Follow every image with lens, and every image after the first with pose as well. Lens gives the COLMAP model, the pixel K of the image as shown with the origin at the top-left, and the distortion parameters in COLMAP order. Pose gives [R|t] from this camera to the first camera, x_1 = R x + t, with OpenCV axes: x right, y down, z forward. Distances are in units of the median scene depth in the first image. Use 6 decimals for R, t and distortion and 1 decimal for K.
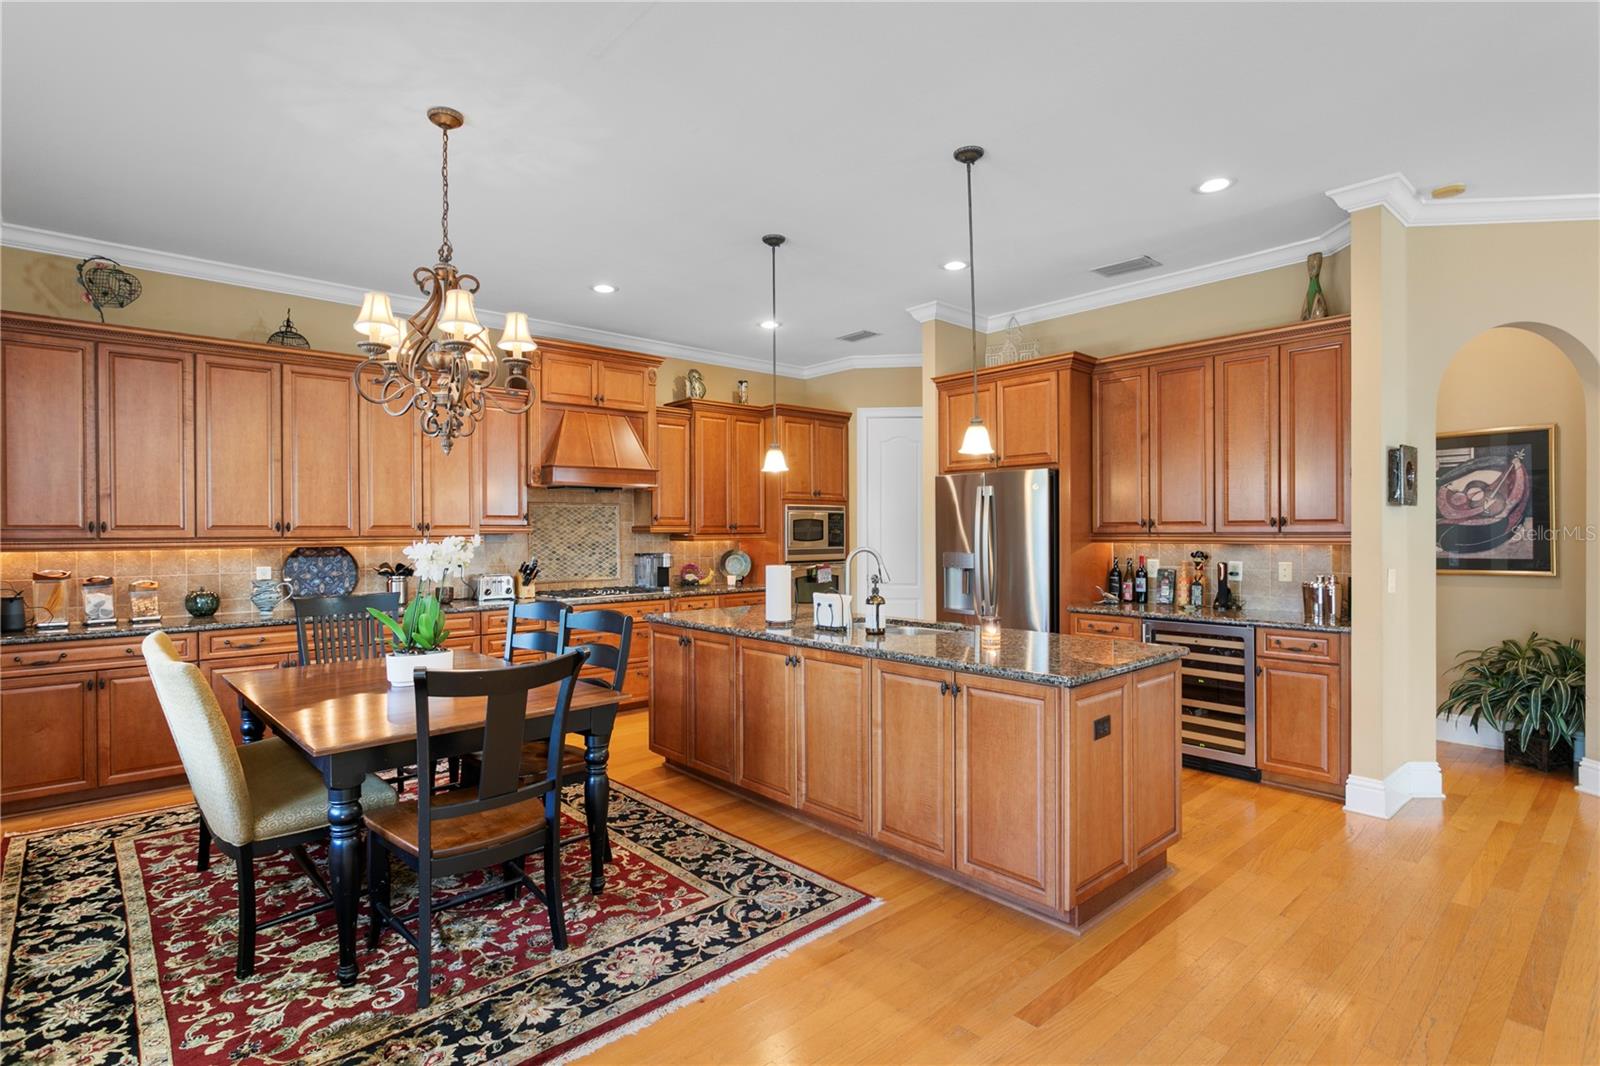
lens RADIAL K [[796.4, 0, 805.3], [0, 796.4, 531.5], [0, 0, 1]] dist [-0.004033, 0.000480]
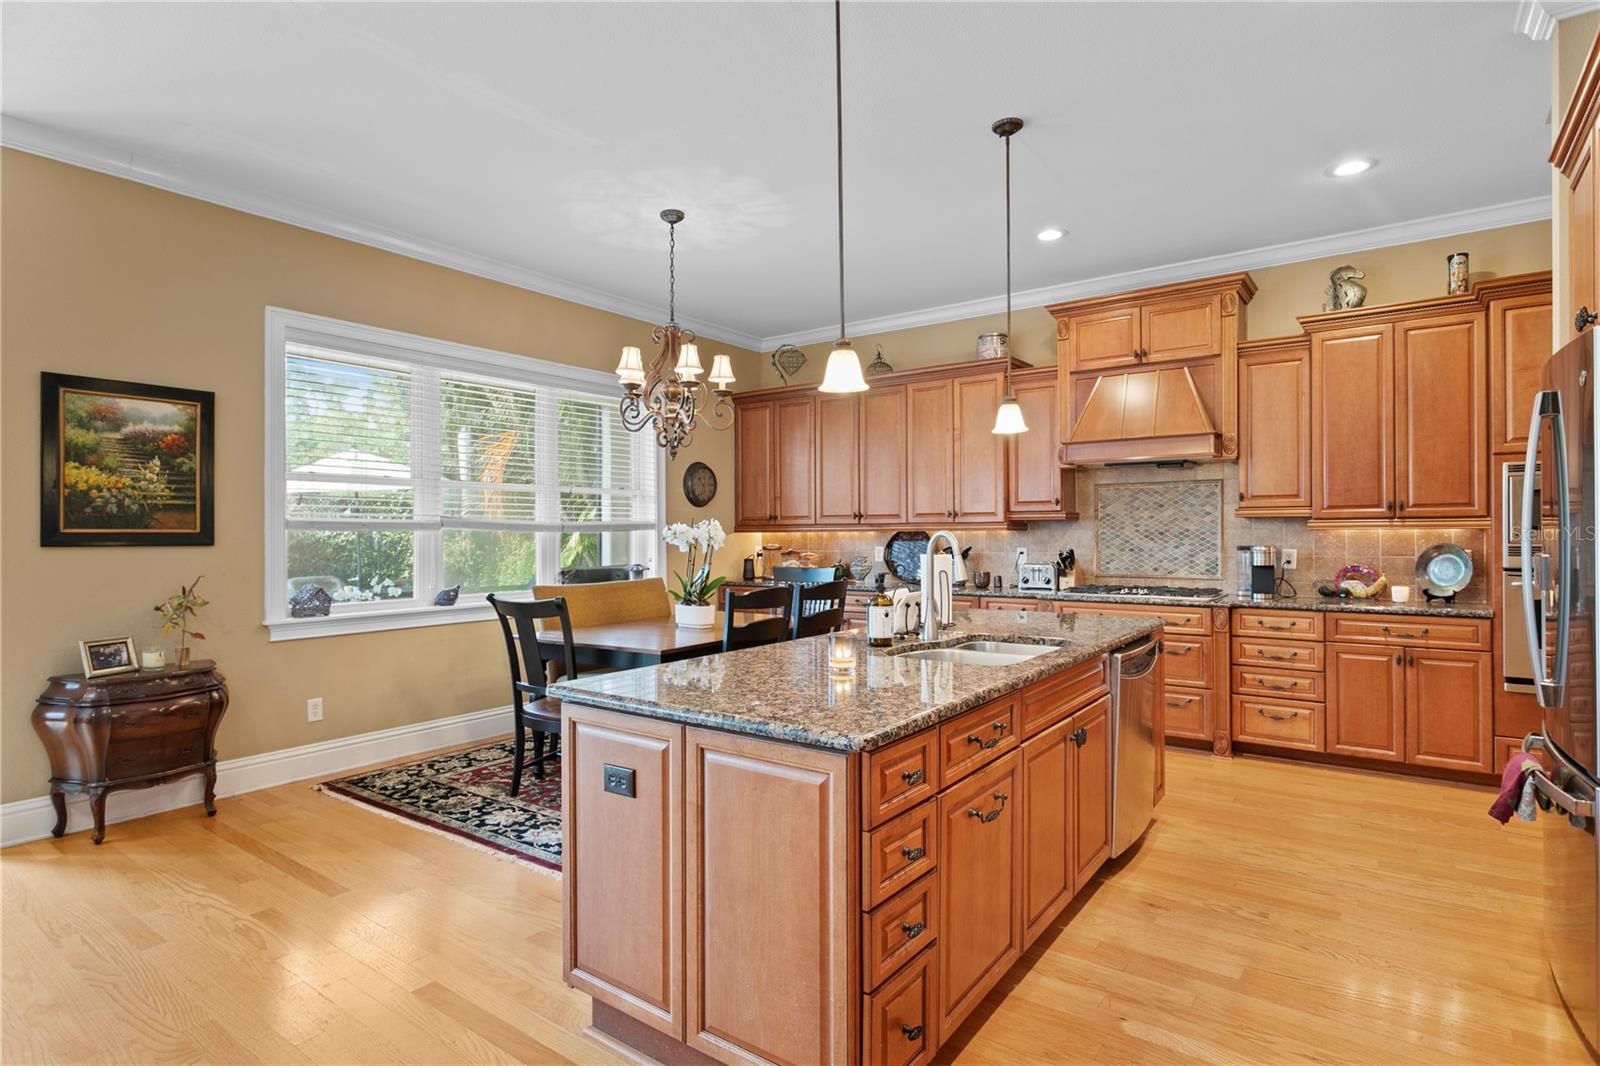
lens RADIAL K [[836.0, 0, 748.4], [0, 836.0, 542.0], [0, 0, 1]] dist [0.002835, 0.000047]
pose [[0.167335, 0.018847, -0.985720, 0.595382], [0.004239, 0.999794, 0.019836, 0.008092], [0.985891, -0.007498, 0.167220, 0.525012]]
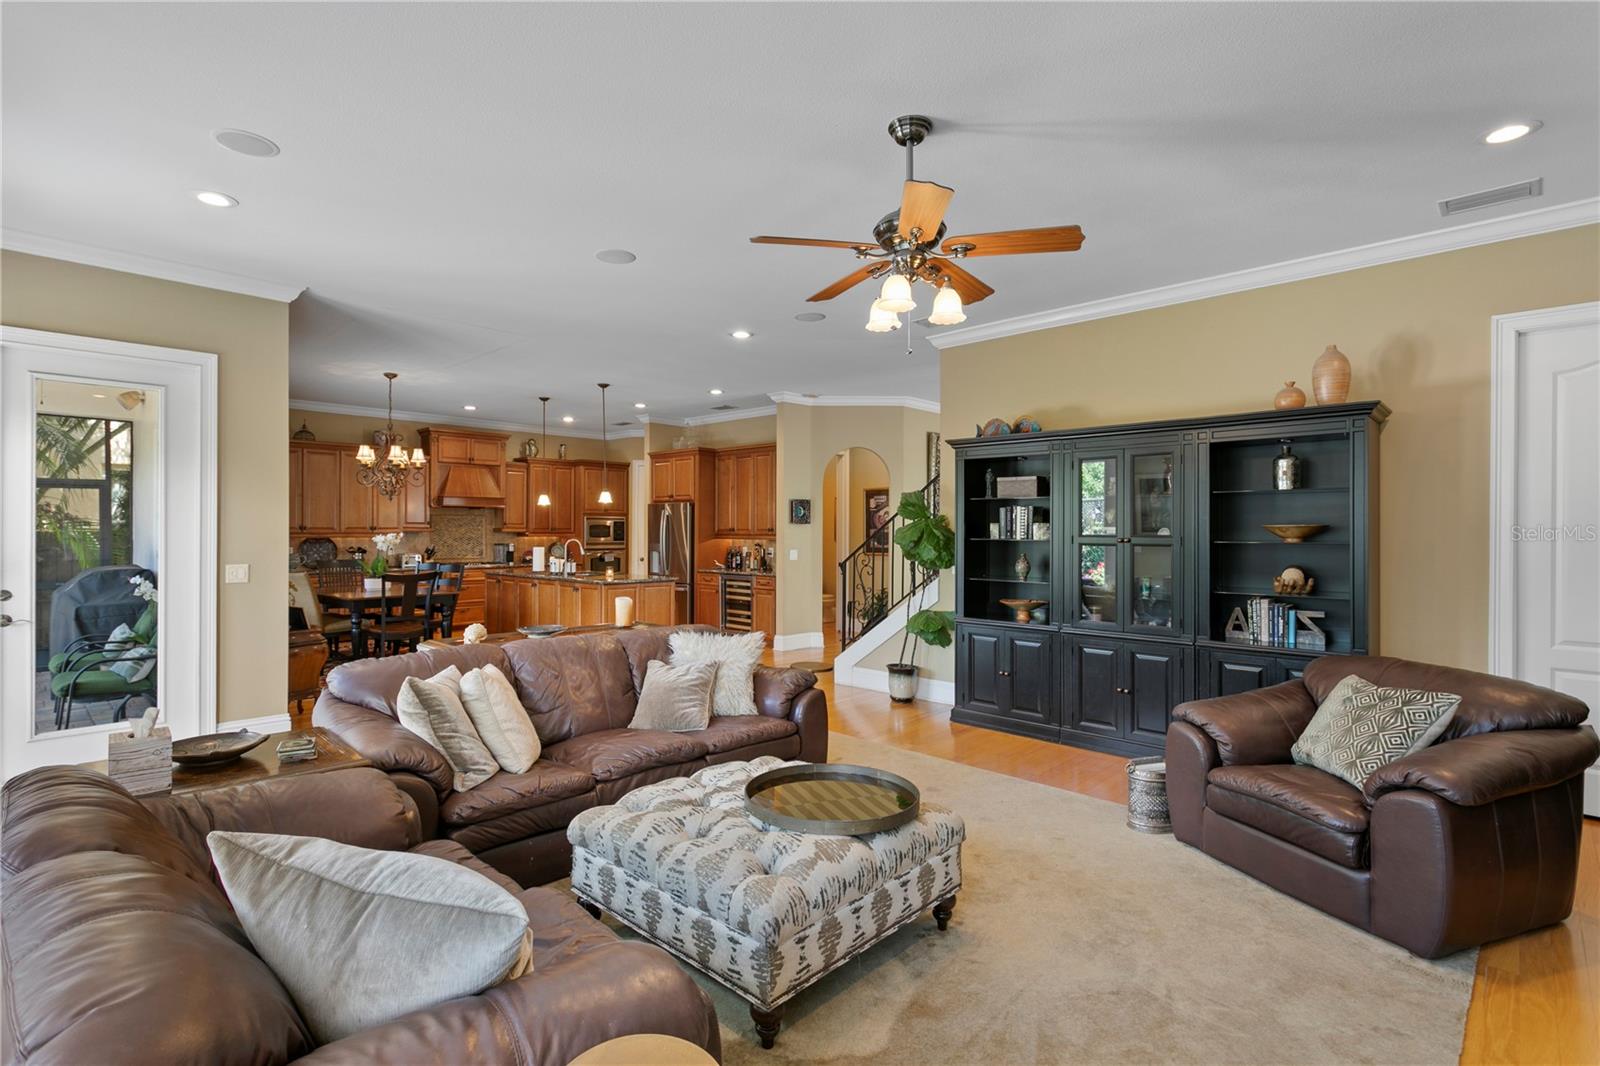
lens RADIAL K [[760.2, 0, 790.2], [0, 760.2, 528.8], [0, 0, 1]] dist [0.000983, 0.000168]
pose [[0.996696, 0.008549, 0.080774, 0.383349], [-0.008244, 0.999958, -0.004114, -0.005047], [-0.080806, 0.003435, 0.996724, -0.927361]]
